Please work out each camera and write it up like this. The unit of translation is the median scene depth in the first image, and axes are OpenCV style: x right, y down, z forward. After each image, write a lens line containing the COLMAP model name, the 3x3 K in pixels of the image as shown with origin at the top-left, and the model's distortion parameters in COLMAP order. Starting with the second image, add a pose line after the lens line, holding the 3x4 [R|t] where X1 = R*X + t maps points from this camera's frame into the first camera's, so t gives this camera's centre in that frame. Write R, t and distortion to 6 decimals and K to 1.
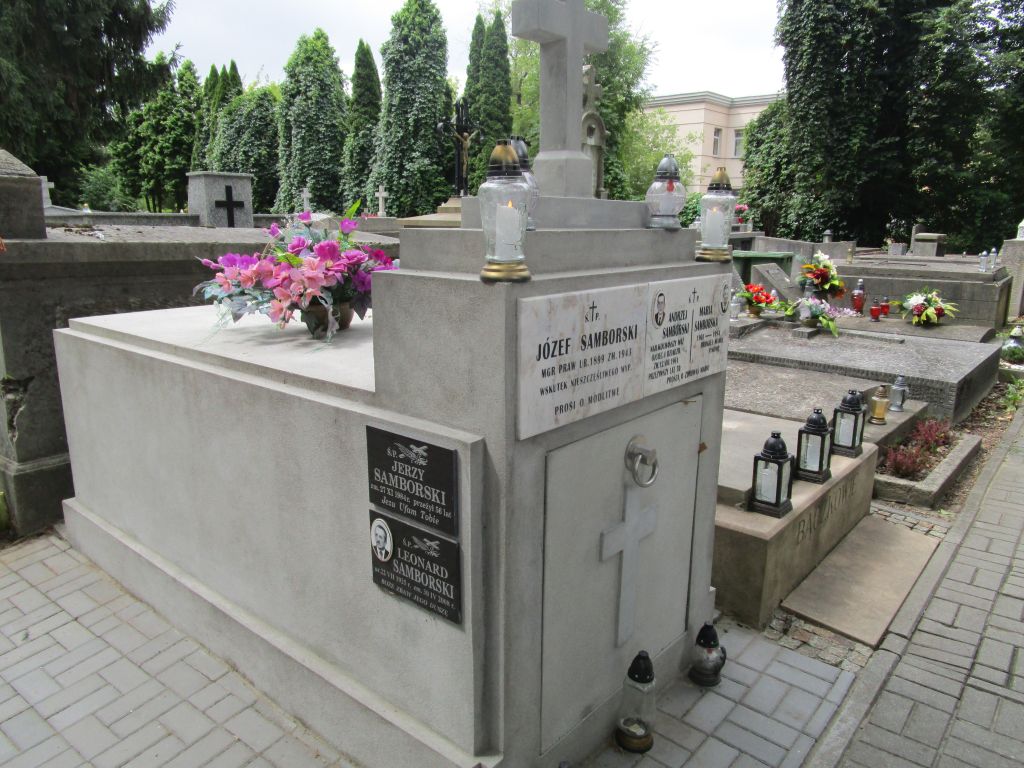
lens RADIAL K [[705.8, 0, 508.0], [0, 705.8, 386.6], [0, 0, 1]] dist [-0.023271, 0.010784]
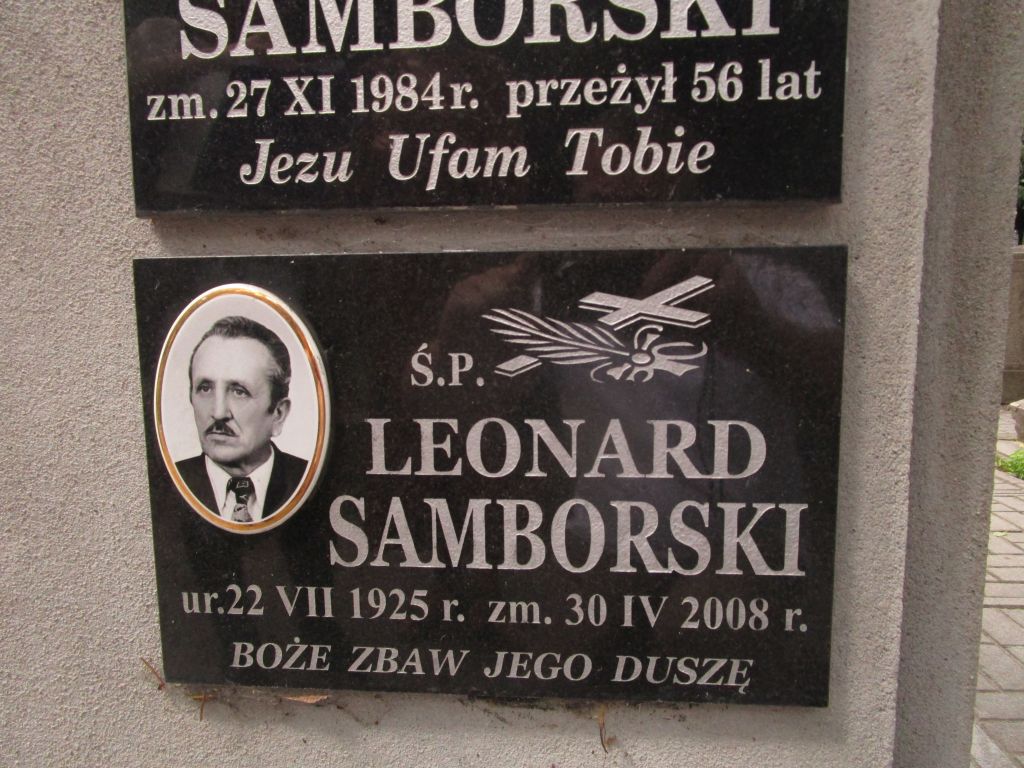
lens RADIAL K [[705.8, 0, 518.1], [0, 705.8, 388.8], [0, 0, 1]] dist [-0.023271, 0.010784]
pose [[0.810388, -0.073943, 0.581209, -0.232329], [0.135618, 0.988737, -0.063305, 0.240136], [-0.569982, 0.130124, 0.811288, 0.838123]]
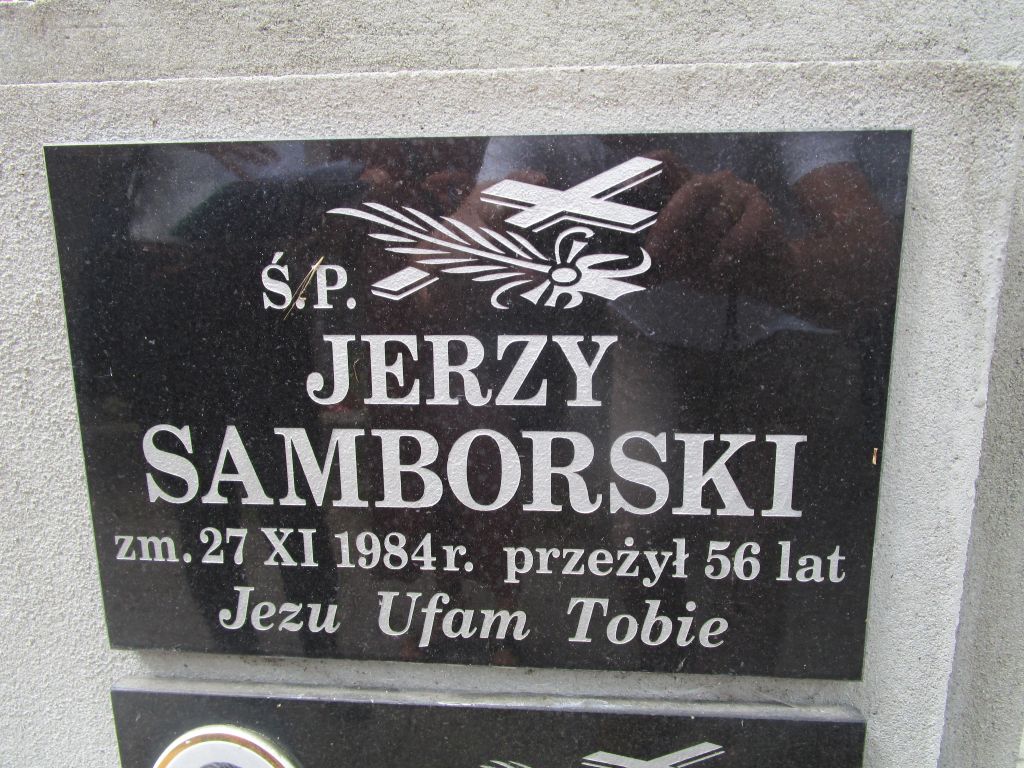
lens RADIAL K [[705.8, 0, 514.0], [0, 705.8, 382.1], [0, 0, 1]] dist [-0.023271, 0.010784]
pose [[0.807833, -0.127346, 0.575489, -0.214018], [0.144017, 0.989433, 0.016784, 0.116368], [-0.571546, 0.069322, 0.817637, 0.835776]]
